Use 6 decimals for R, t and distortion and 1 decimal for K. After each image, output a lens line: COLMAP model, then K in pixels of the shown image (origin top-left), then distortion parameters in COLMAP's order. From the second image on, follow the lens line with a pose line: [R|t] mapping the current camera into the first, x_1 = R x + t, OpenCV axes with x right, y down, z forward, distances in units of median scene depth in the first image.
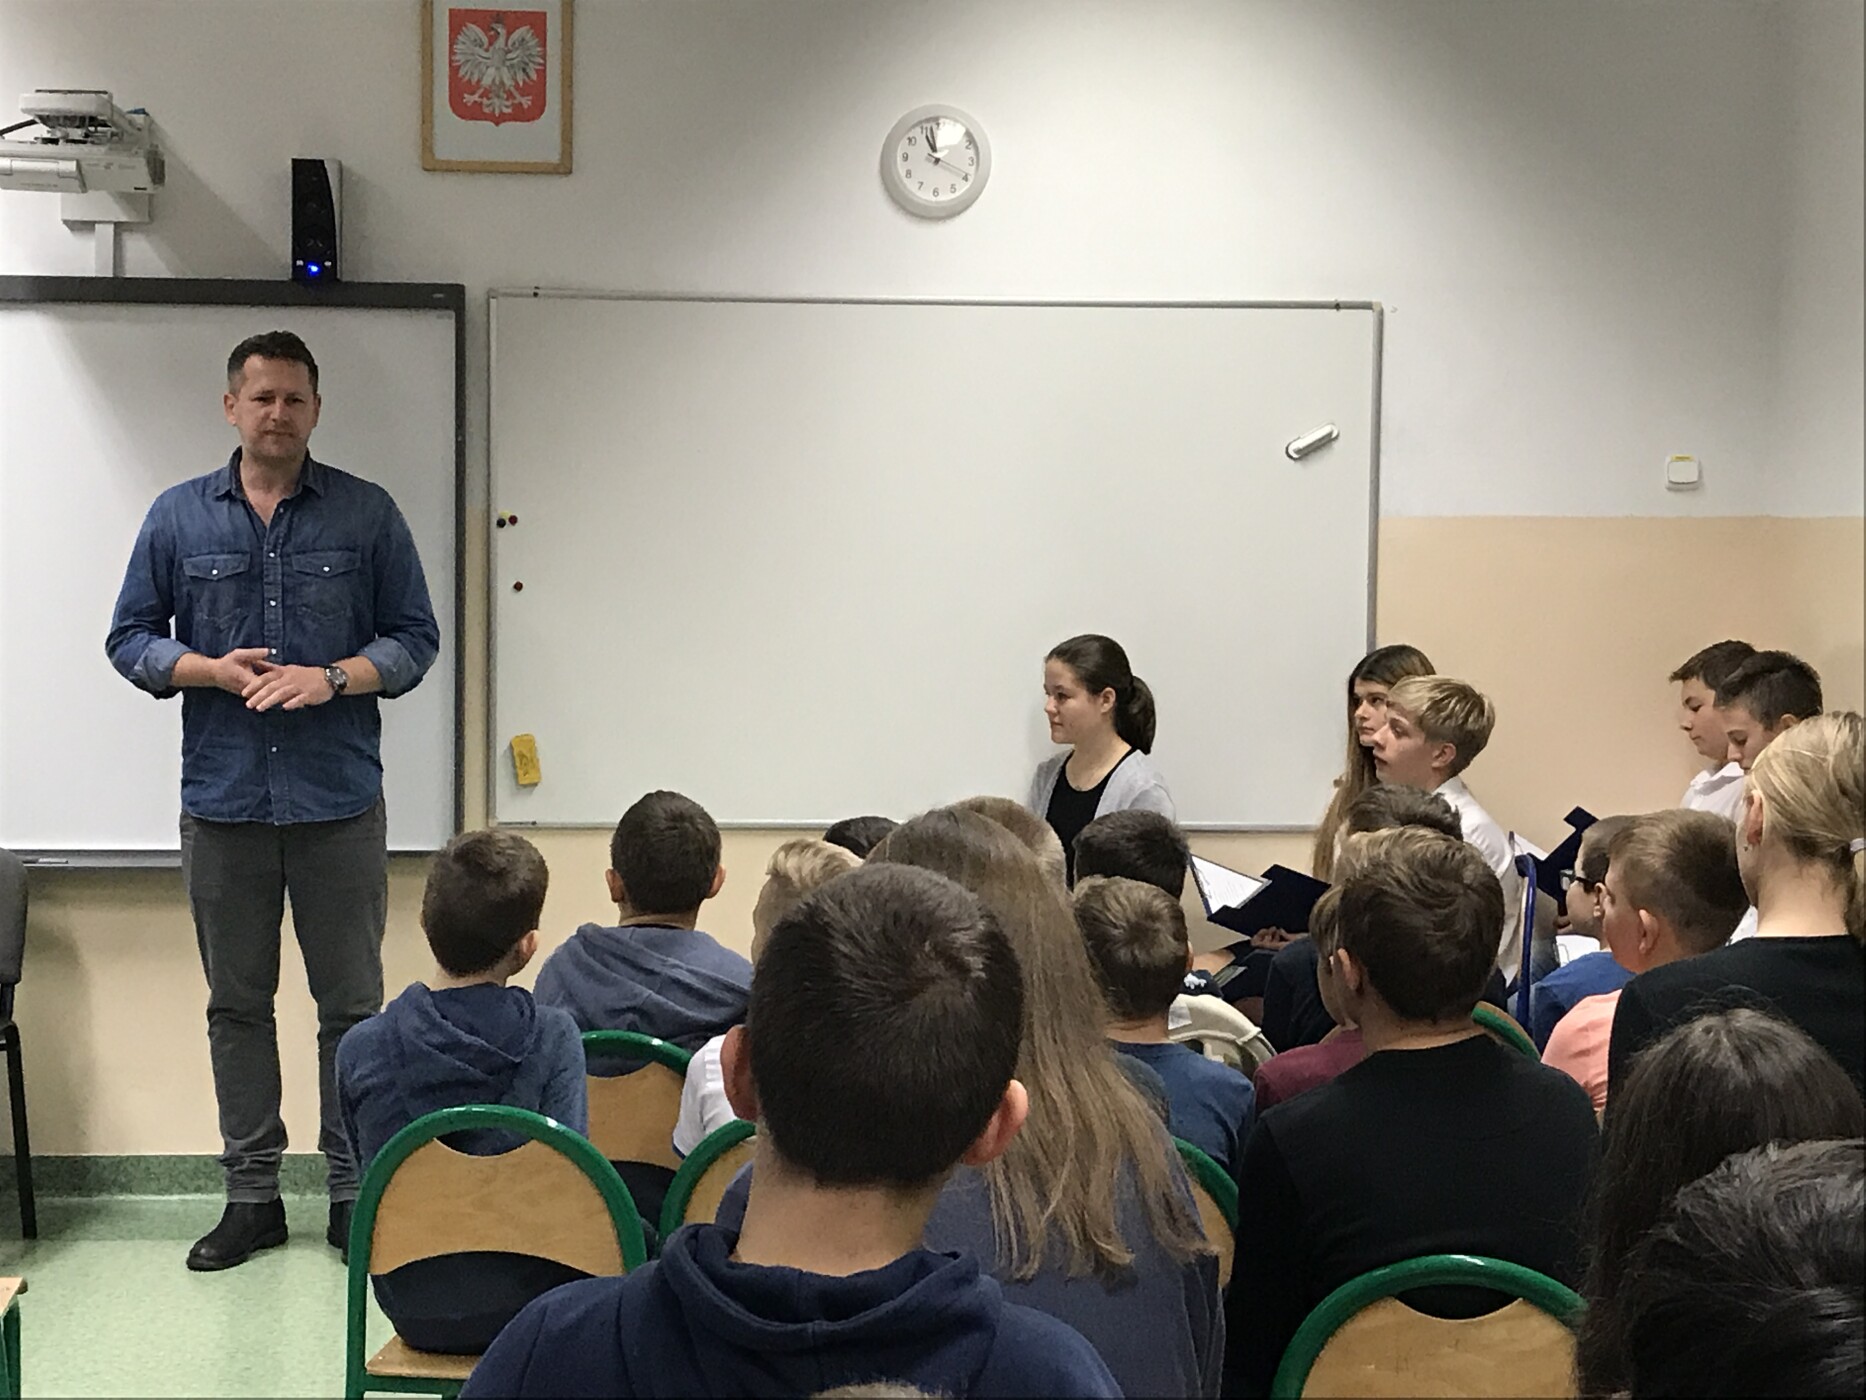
lens RADIAL K [[3424.5, 0, 927.7], [0, 3424.5, 691.5], [0, 0, 1]] dist [0.084813, 0.000000]
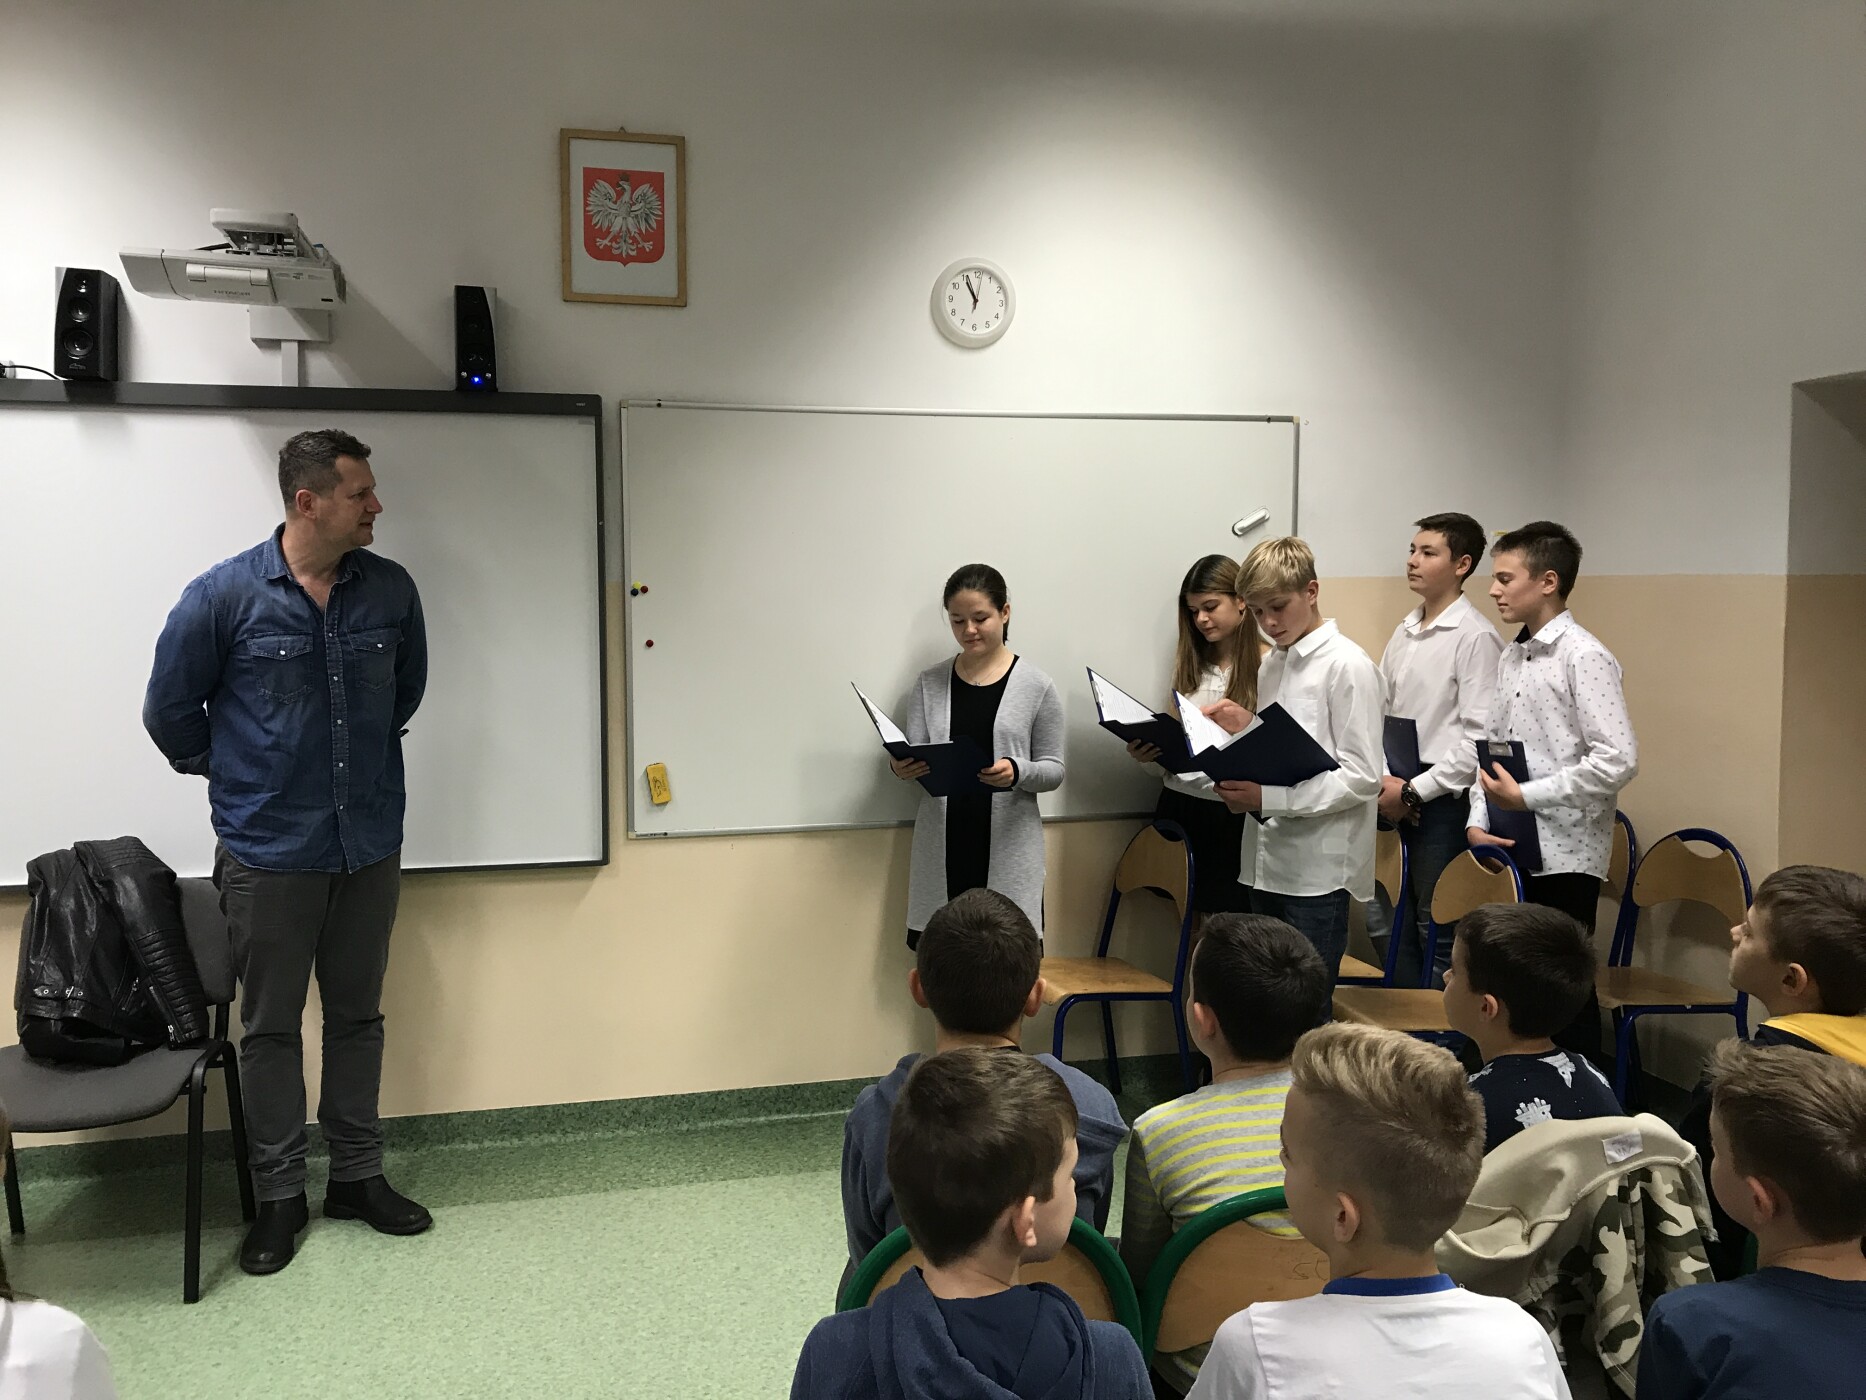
lens RADIAL K [[1577.6, 0, 918.4], [0, 1577.6, 698.9], [0, 0, 1]] dist [0.041642, -0.014354]
pose [[0.985759, -0.023365, 0.166531, -0.119856], [0.018919, 0.999422, 0.028235, -0.024830], [-0.167095, -0.024683, 0.985632, 0.424678]]
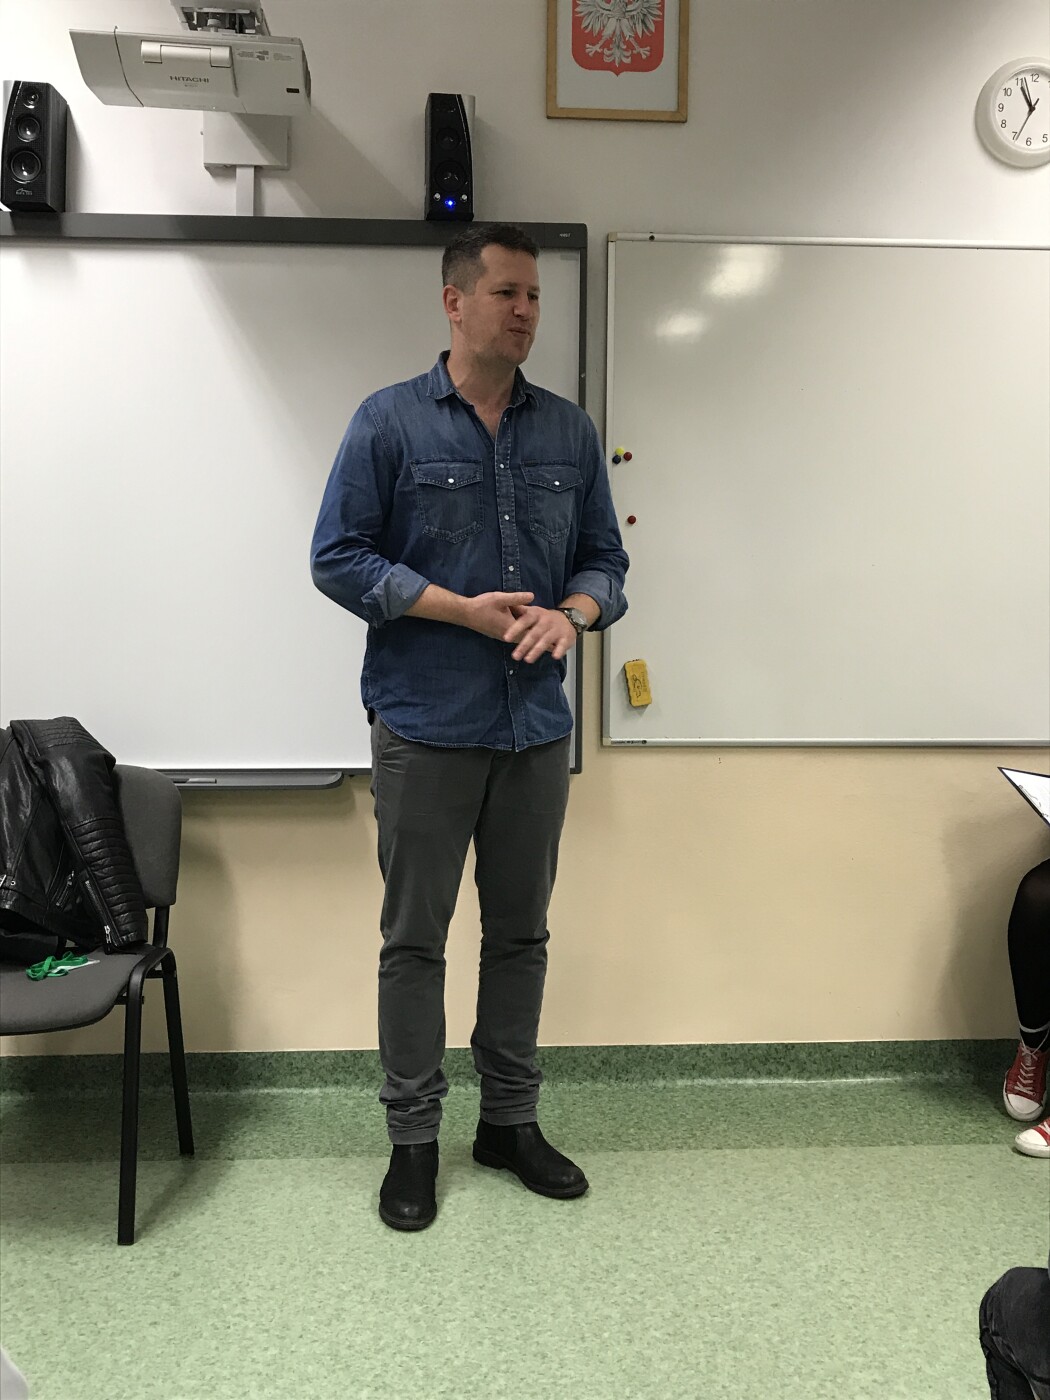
lens RADIAL K [[1471.2, 0, 526.7], [0, 1471.2, 707.4], [0, 0, 1]] dist [0.016288, 0.000000]
pose [[0.999973, -0.002867, 0.006695, -0.156347], [0.002680, 0.999613, 0.027673, 0.015092], [-0.006771, -0.027655, 0.999595, 0.546492]]
